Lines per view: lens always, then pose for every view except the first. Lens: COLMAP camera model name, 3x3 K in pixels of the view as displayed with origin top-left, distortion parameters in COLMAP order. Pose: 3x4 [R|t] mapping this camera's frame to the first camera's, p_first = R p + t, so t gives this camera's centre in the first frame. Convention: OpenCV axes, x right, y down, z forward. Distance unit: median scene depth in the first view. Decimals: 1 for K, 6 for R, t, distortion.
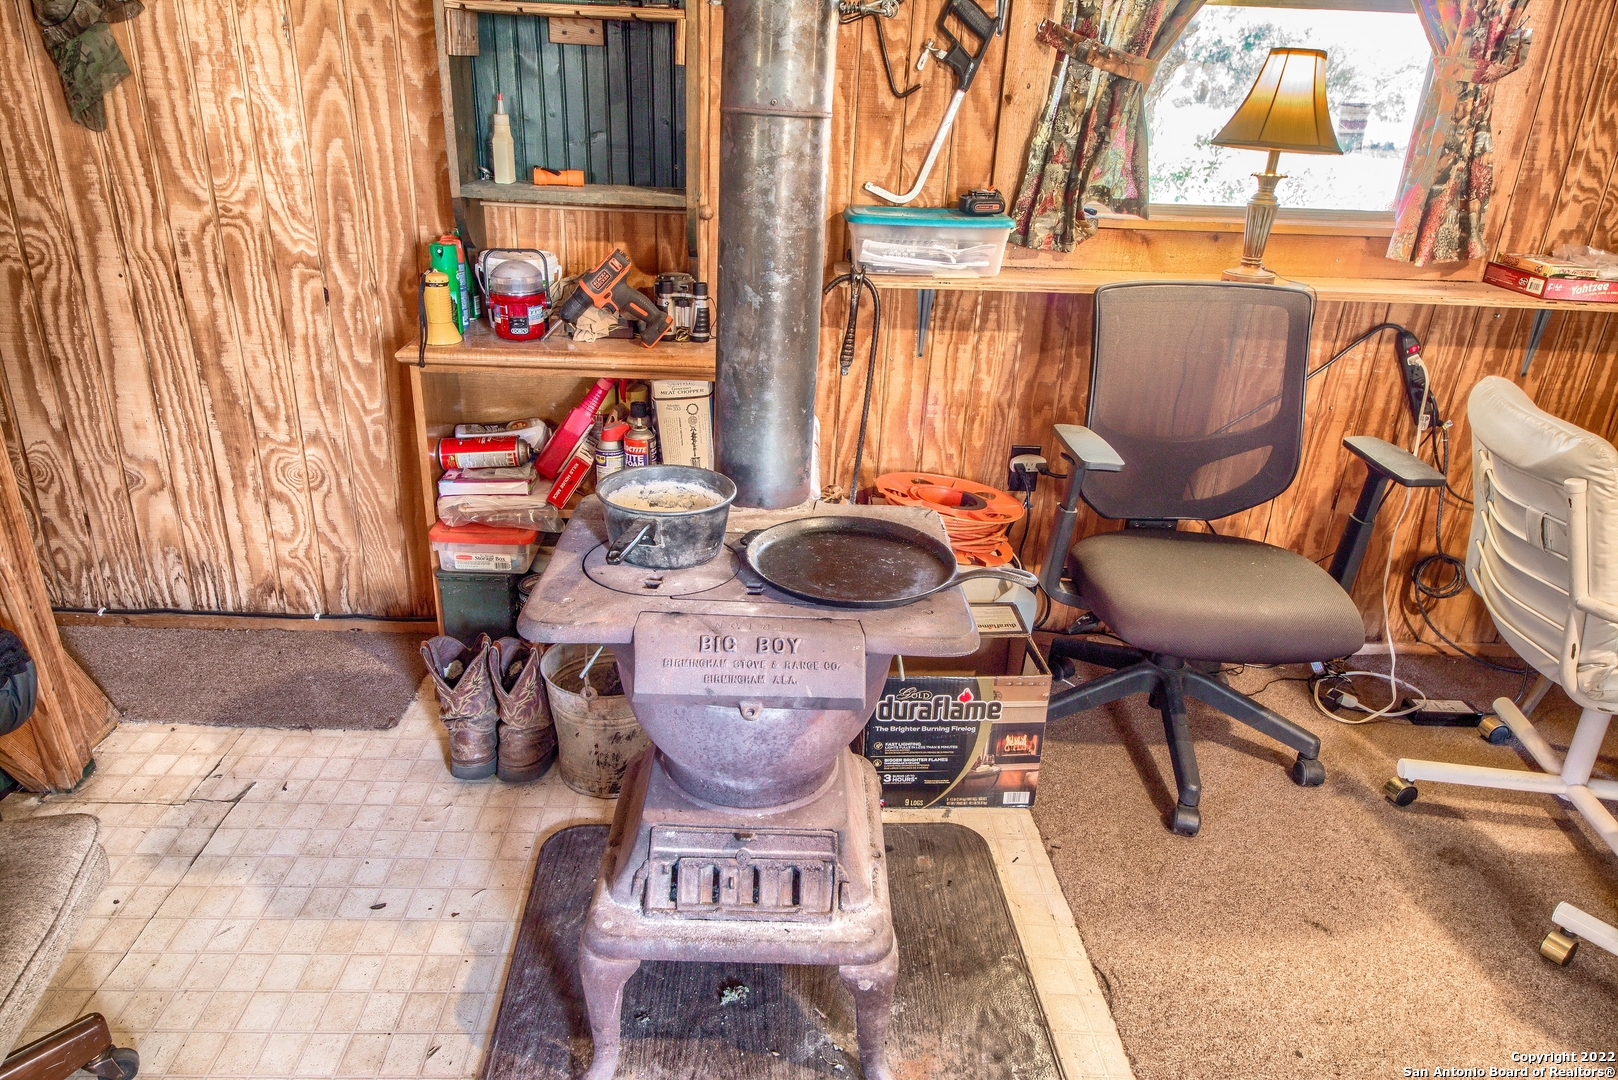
lens RADIAL K [[1028.2, 0, 842.2], [0, 1028.2, 541.1], [0, 0, 1]] dist [0.050905, -0.044375]
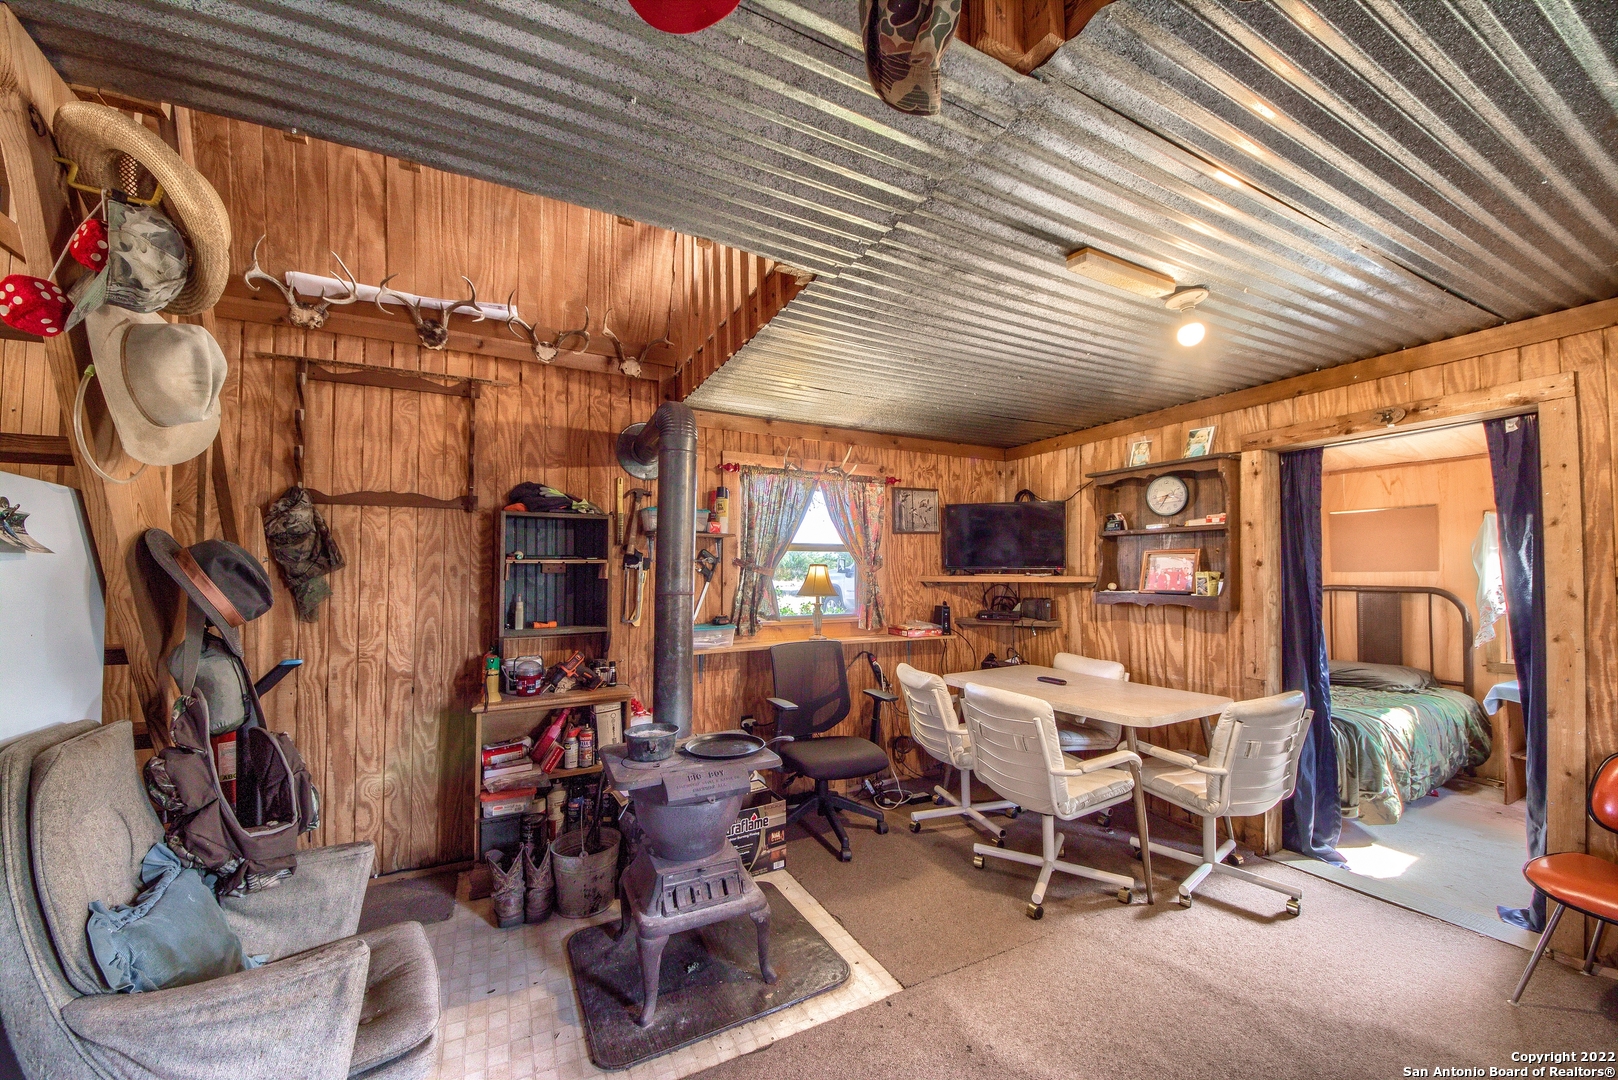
lens RADIAL K [[603.5, 0, 802.7], [0, 603.5, 553.7], [0, 0, 1]] dist [0.040255, -0.028171]
pose [[0.906238, -0.031367, 0.421602, -0.313181], [0.206476, 0.903057, -0.376636, 0.137317], [-0.368917, 0.428373, 0.824862, -0.405729]]
